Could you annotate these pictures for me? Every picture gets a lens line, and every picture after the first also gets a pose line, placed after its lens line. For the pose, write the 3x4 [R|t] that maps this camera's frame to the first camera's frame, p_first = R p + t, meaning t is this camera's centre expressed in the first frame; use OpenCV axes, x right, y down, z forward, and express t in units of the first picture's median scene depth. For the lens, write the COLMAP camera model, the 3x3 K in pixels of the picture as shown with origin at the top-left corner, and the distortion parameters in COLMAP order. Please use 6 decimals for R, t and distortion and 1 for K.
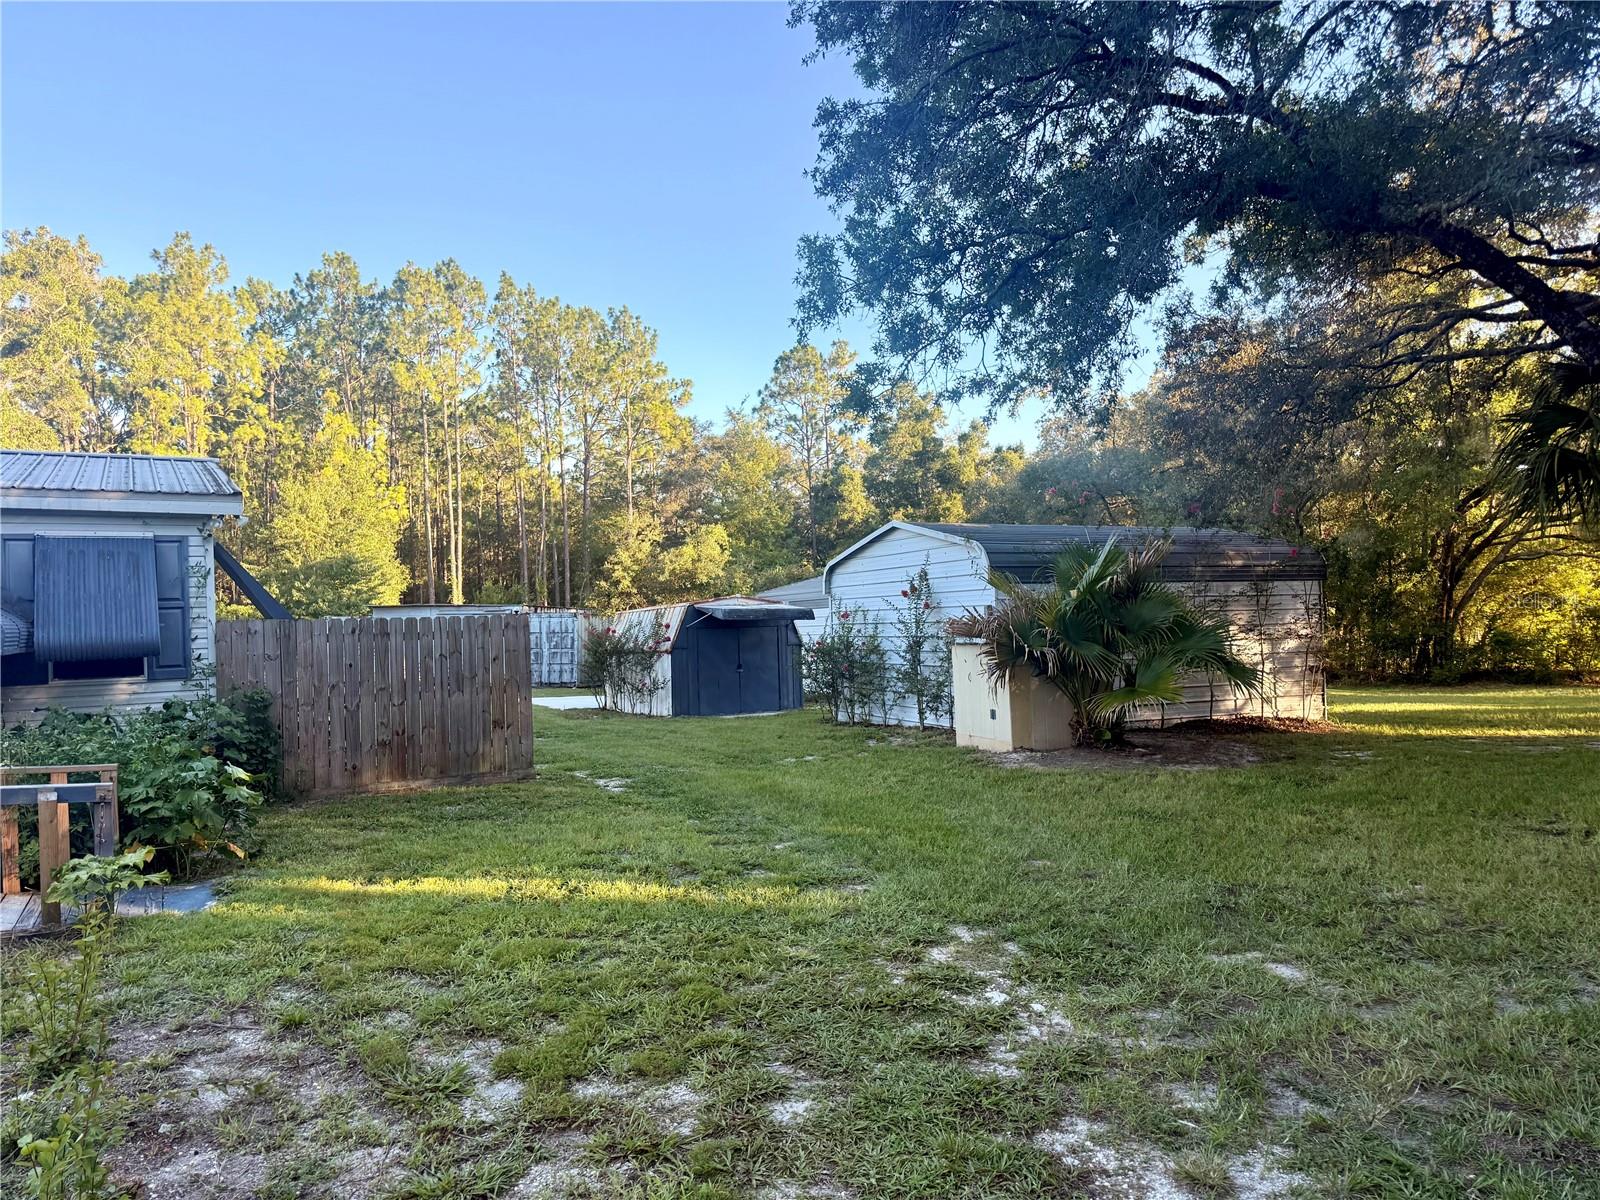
lens RADIAL K [[1140.4, 0, 805.6], [0, 1140.4, 601.9], [0, 0, 1]] dist [0.045359, -0.055456]
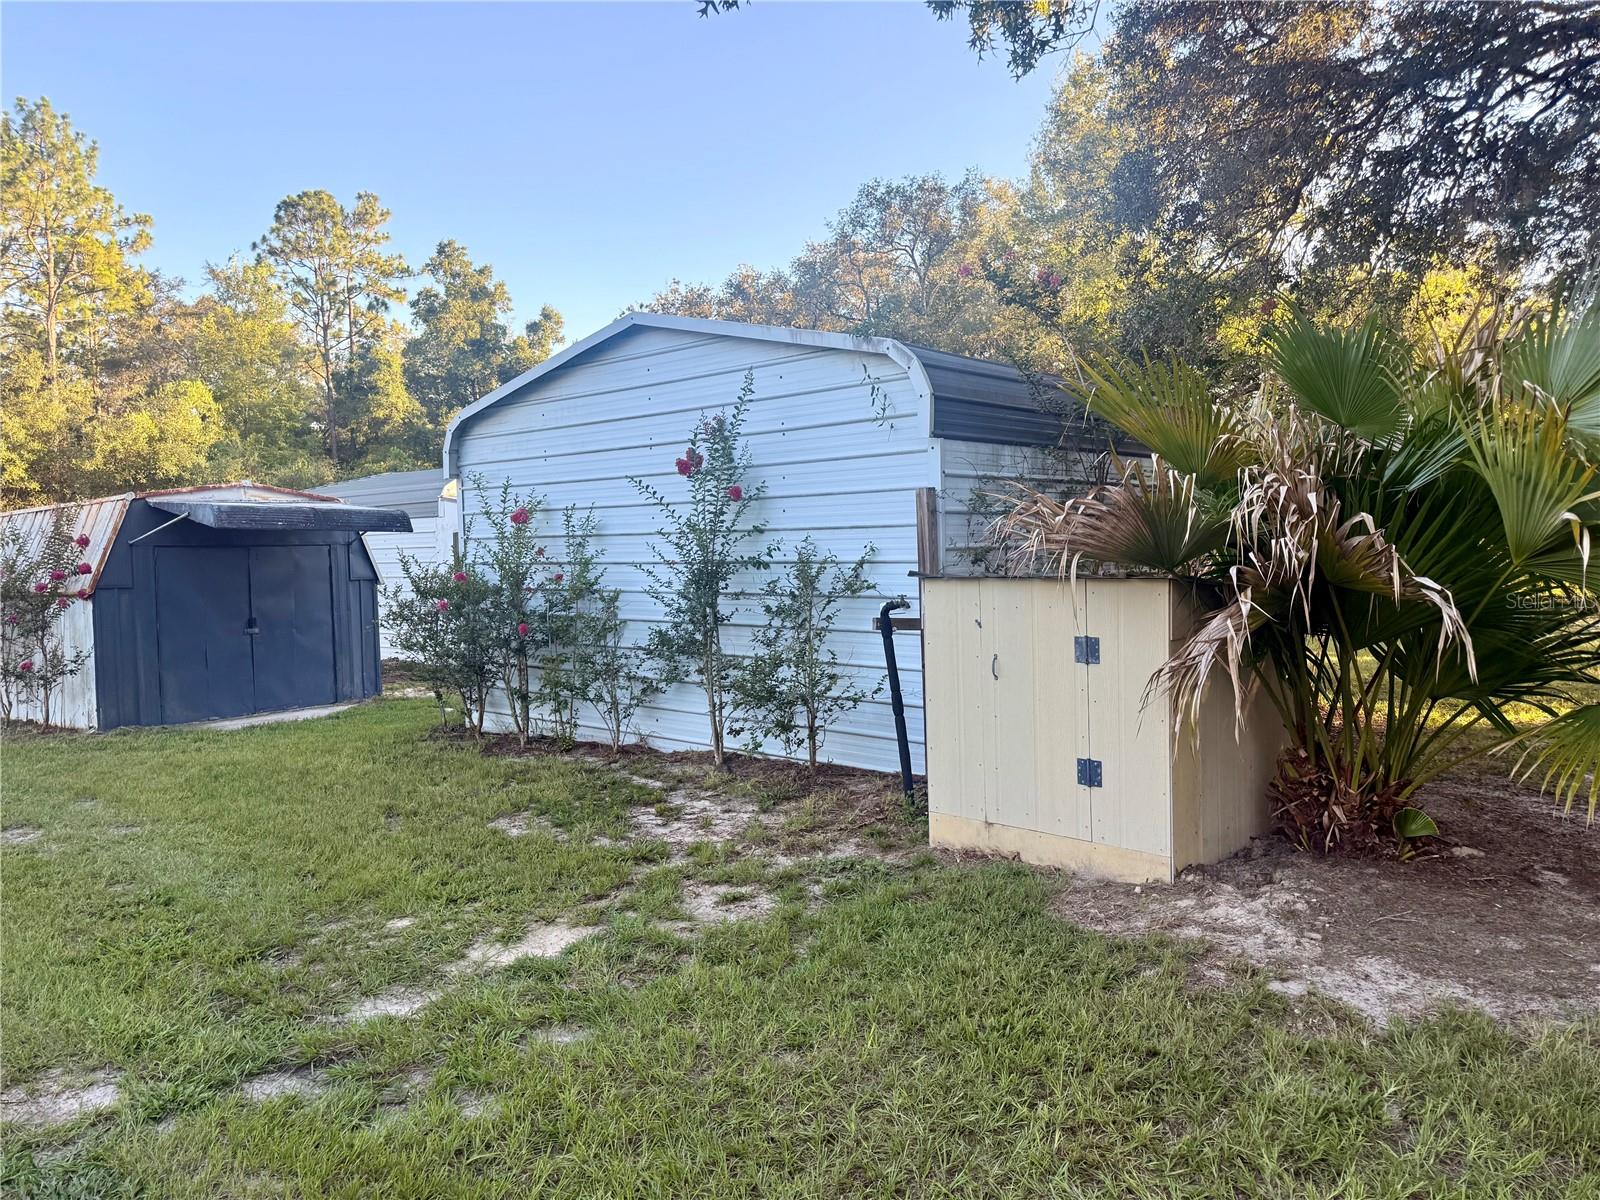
lens RADIAL K [[1140.4, 0, 827.4], [0, 1140.4, 591.4], [0, 0, 1]] dist [0.045359, -0.055456]
pose [[0.910672, -0.009543, 0.413021, -0.025792], [-0.011659, 0.998741, 0.048785, 0.010504], [-0.412967, -0.049242, 0.909414, 0.304777]]
